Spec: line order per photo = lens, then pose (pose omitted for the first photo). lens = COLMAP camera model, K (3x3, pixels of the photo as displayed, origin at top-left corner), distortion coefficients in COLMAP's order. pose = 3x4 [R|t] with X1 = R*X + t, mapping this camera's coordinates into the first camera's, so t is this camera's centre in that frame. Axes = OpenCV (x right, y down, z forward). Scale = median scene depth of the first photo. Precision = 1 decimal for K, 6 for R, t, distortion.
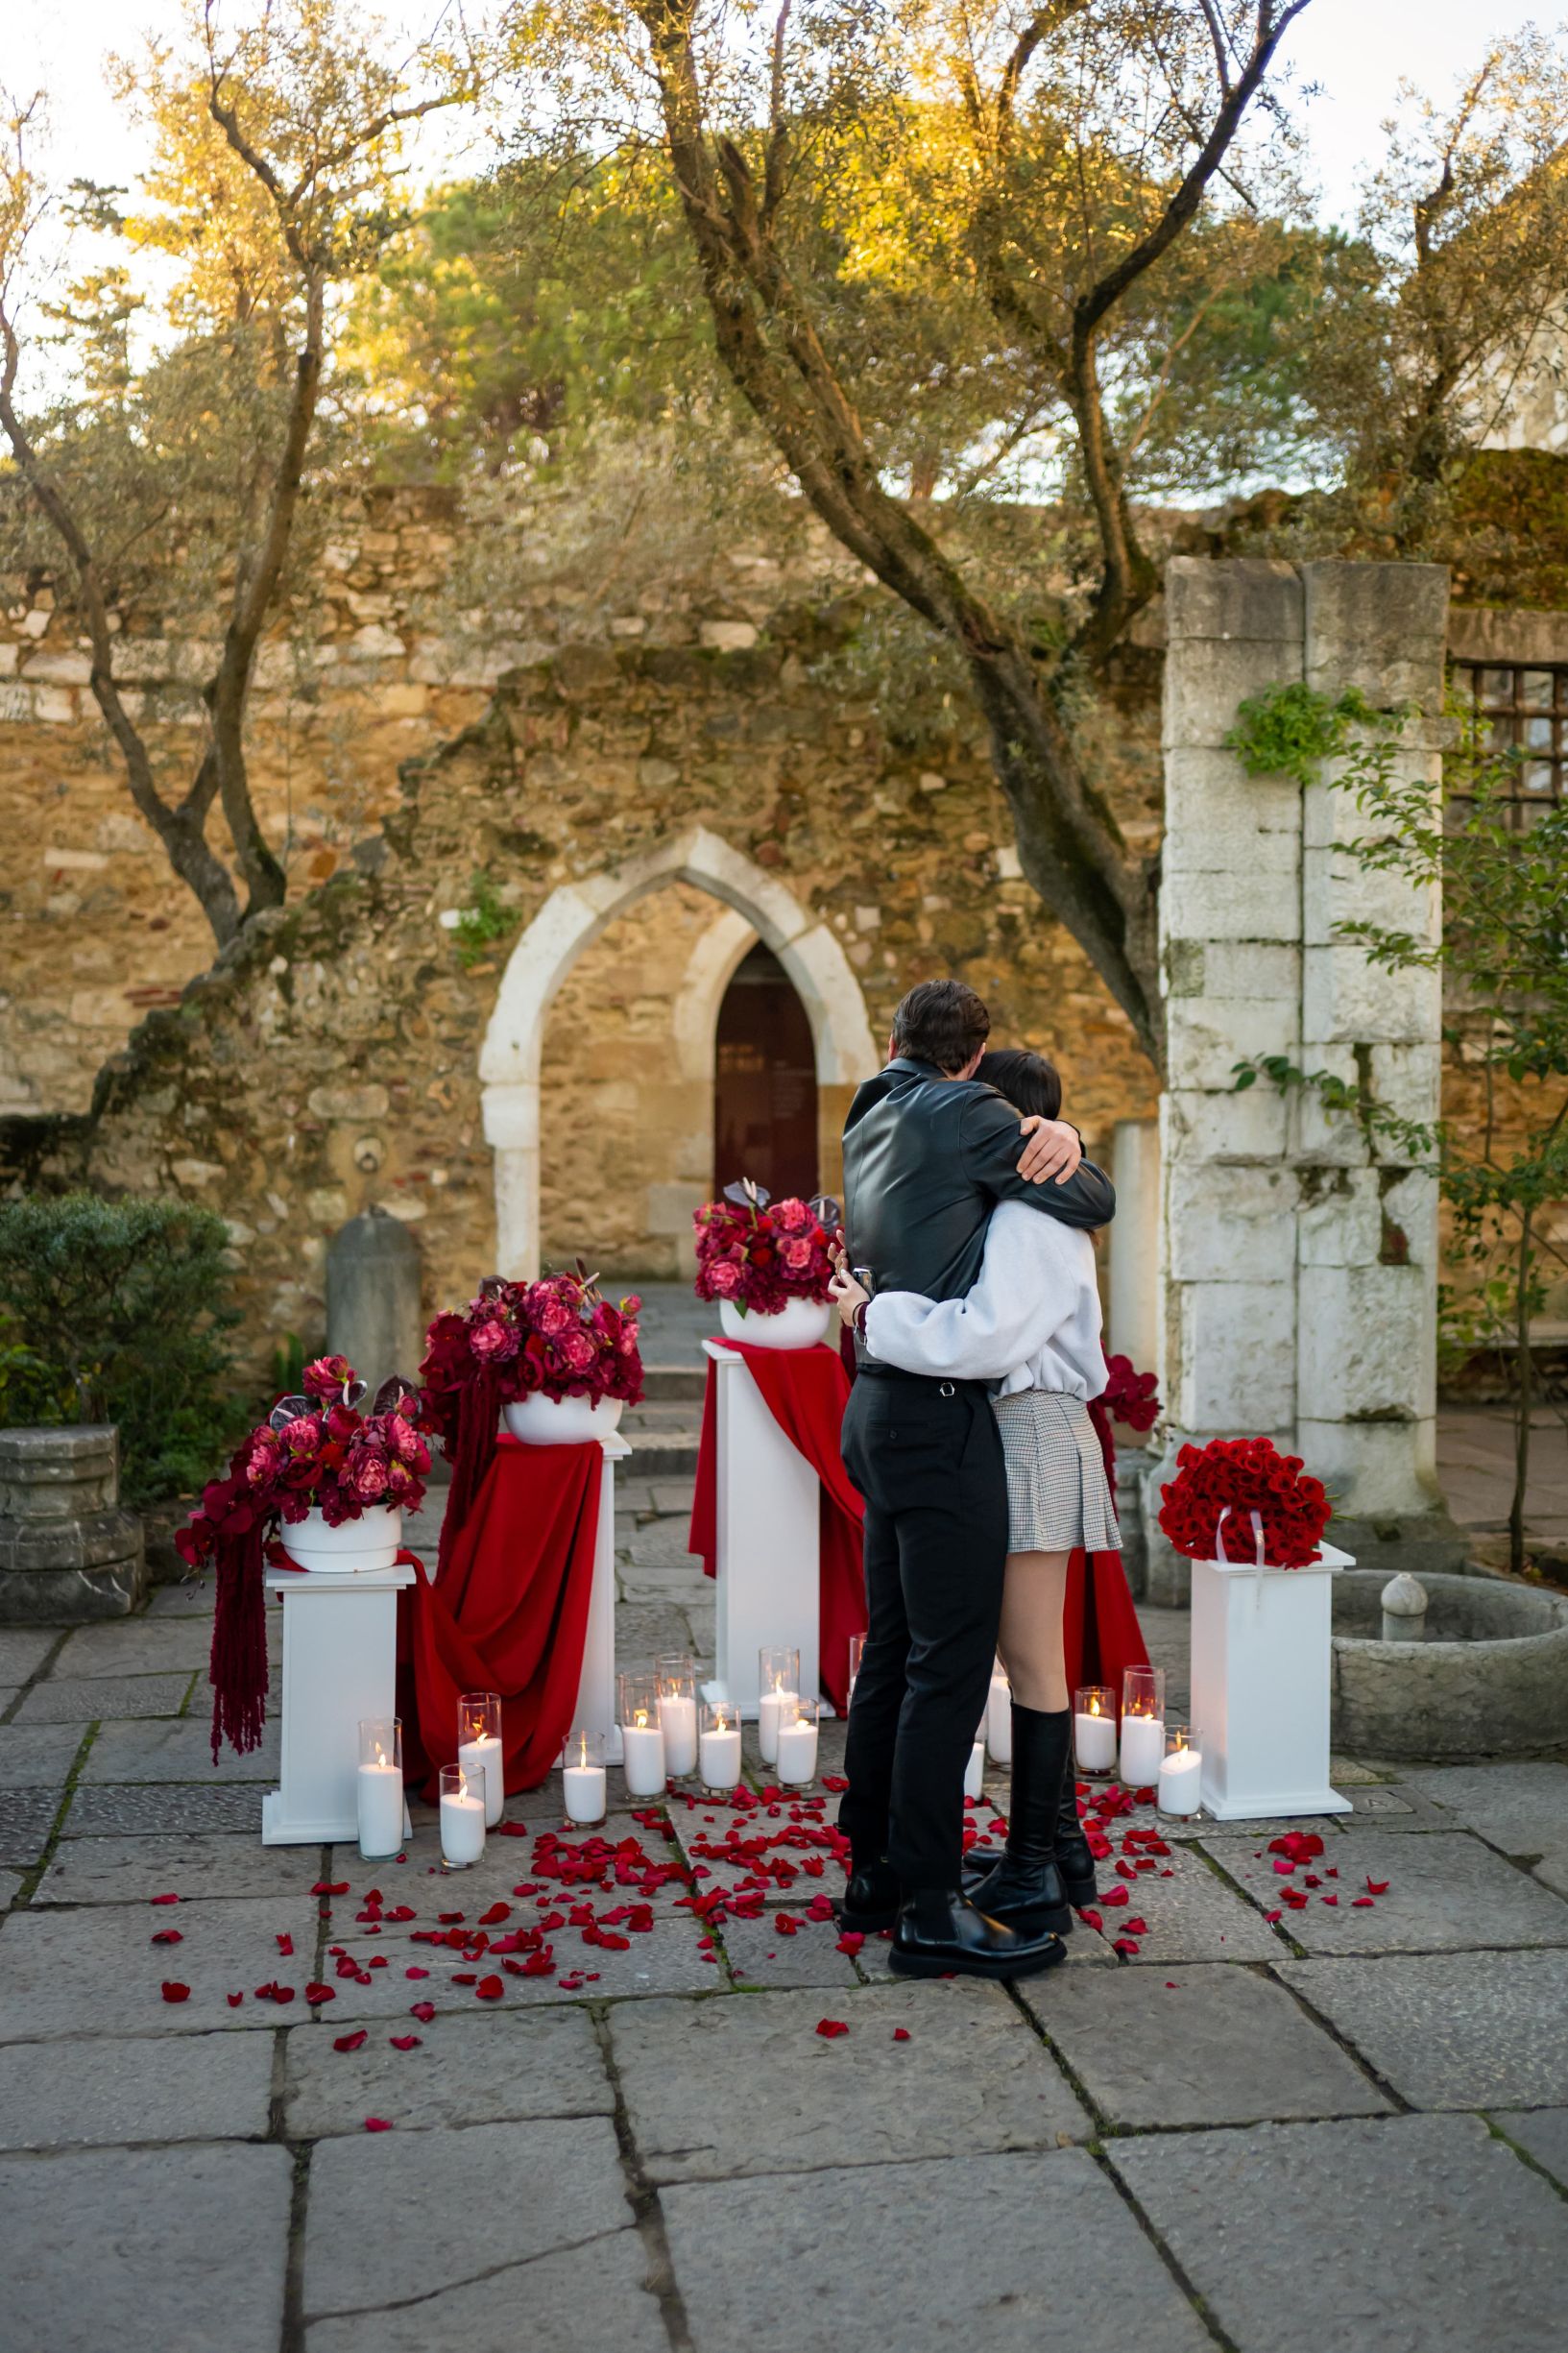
lens RADIAL K [[2328.1, 0, 754.2], [0, 2328.1, 1214.1], [0, 0, 1]] dist [-0.012192, 0.002244]
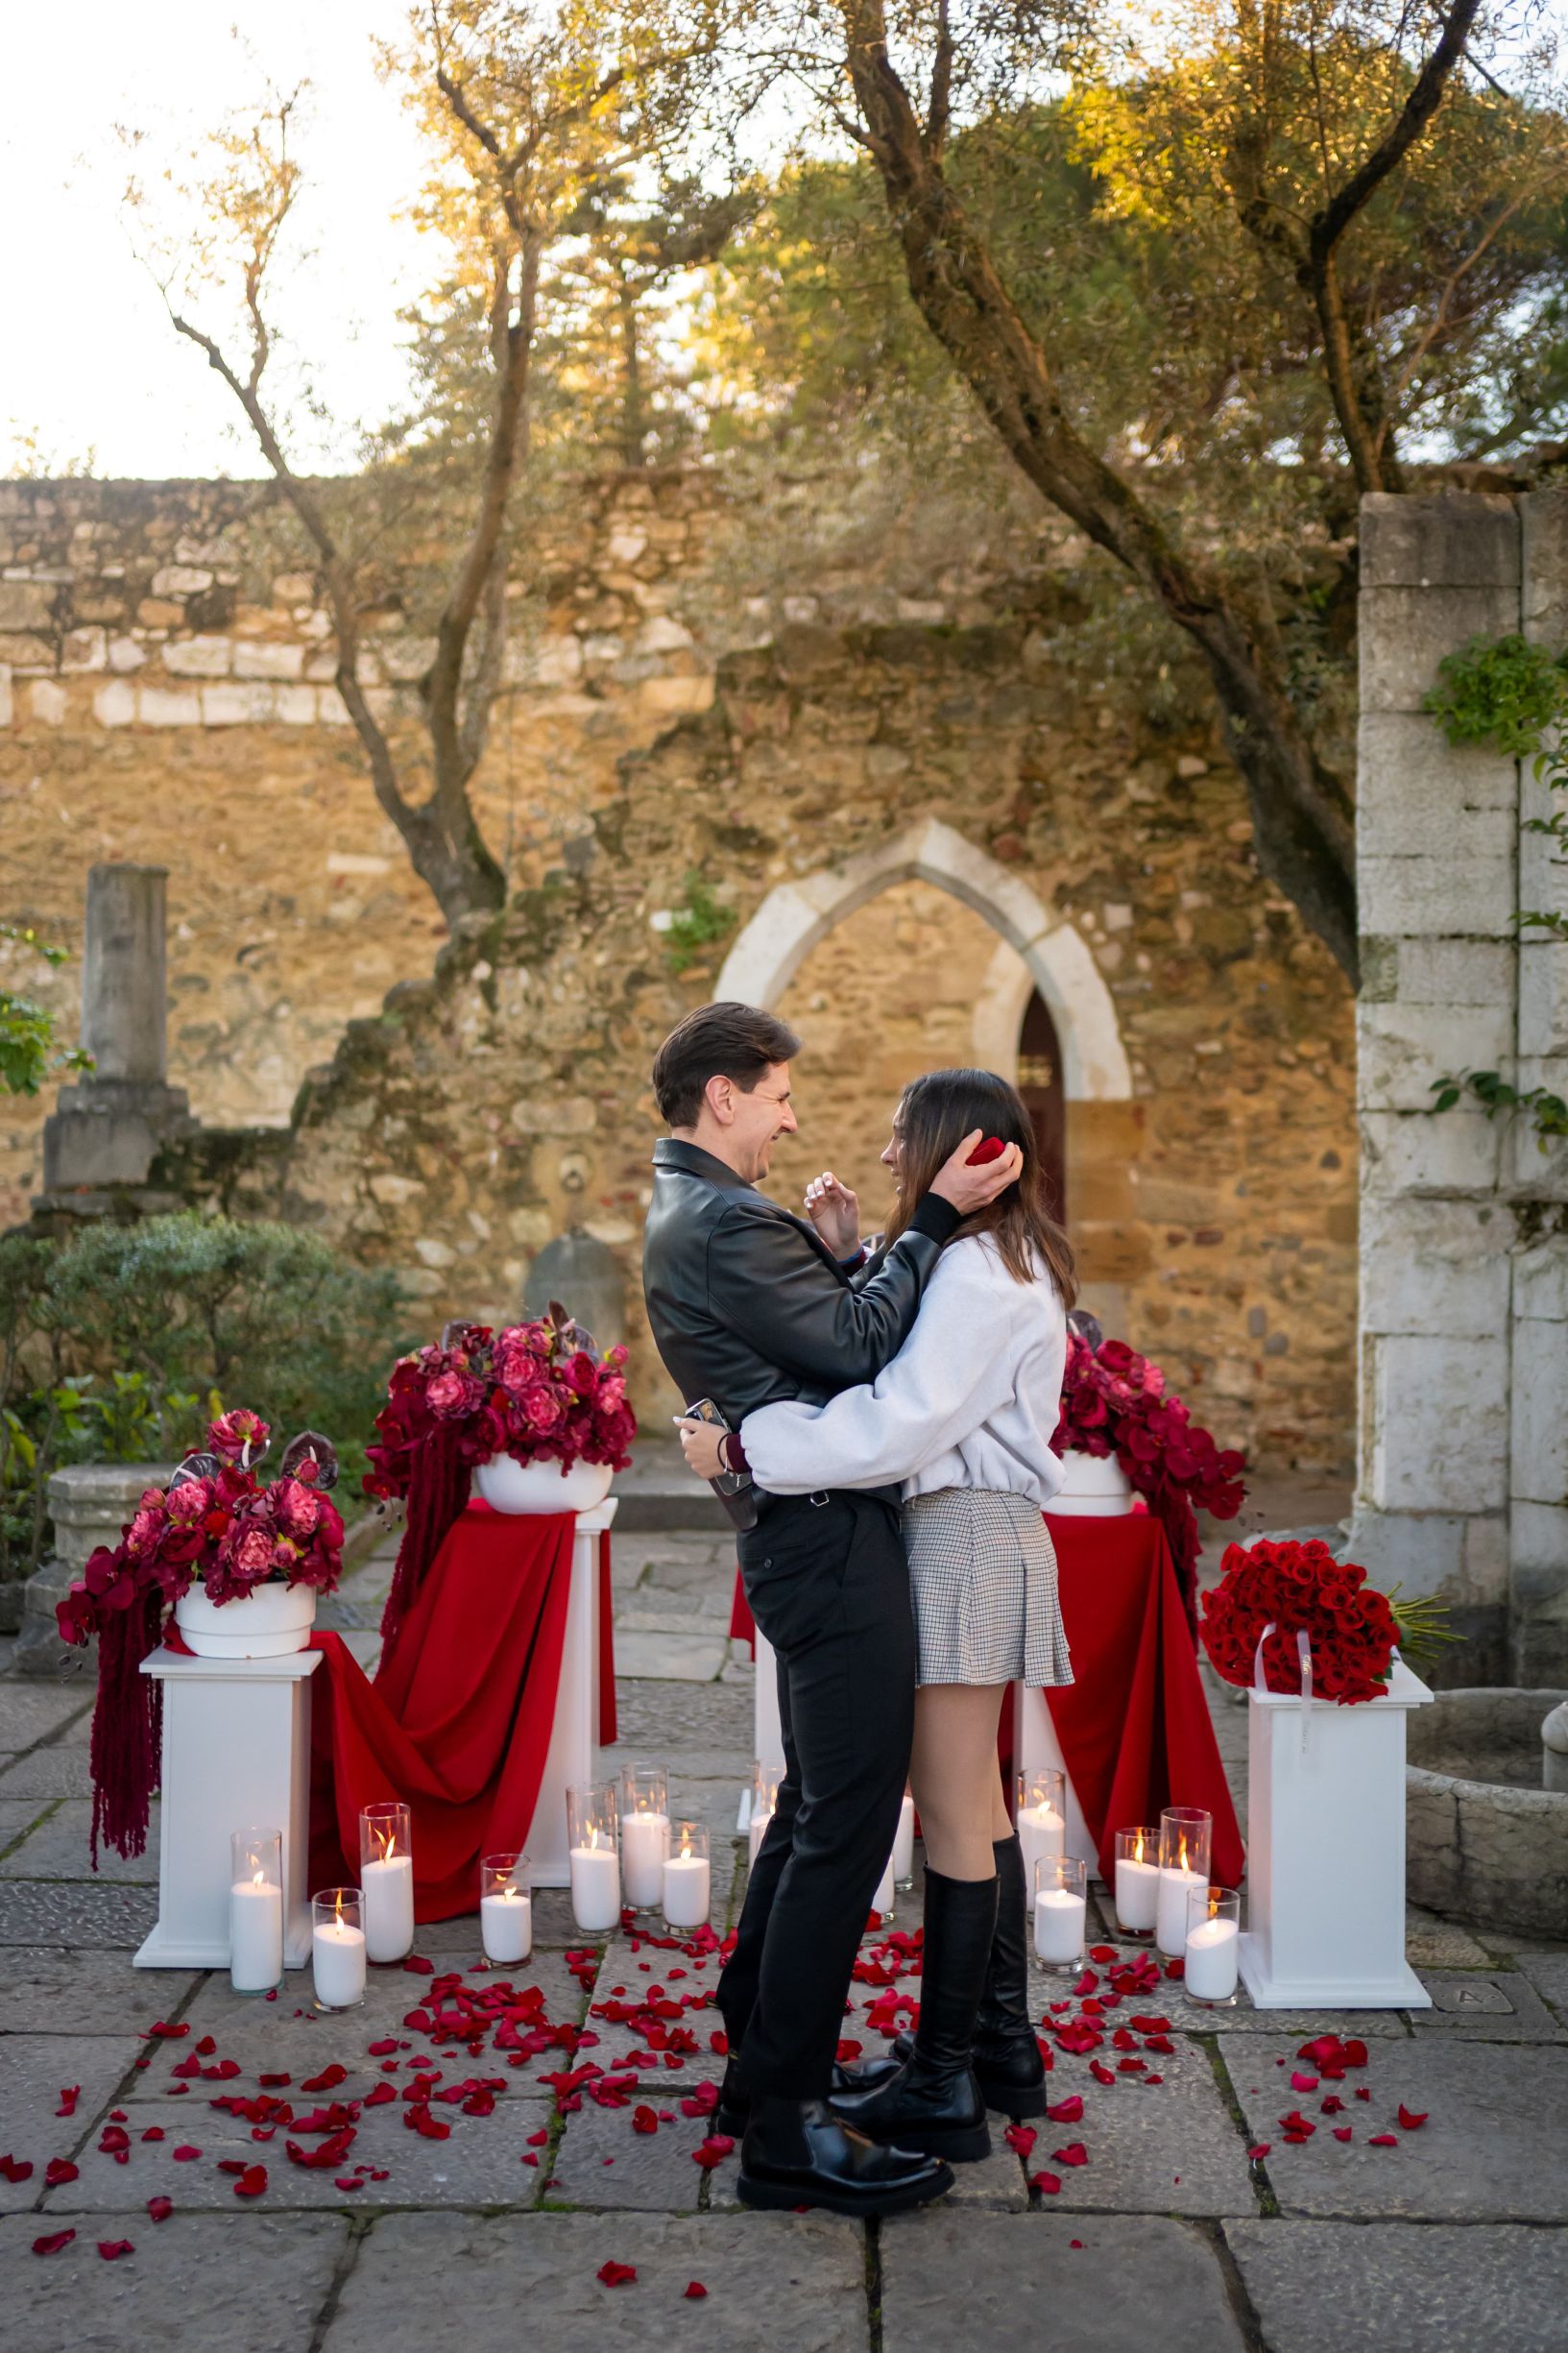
lens RADIAL K [[2389.3, 0, 802.5], [0, 2389.3, 1177.7], [0, 0, 1]] dist [-0.012501, 0.013774]
pose [[0.986307, 0.010334, -0.164593, 0.084142], [-0.013818, 0.999704, -0.020037, -0.005511], [0.164337, 0.022037, 0.986158, 0.067705]]
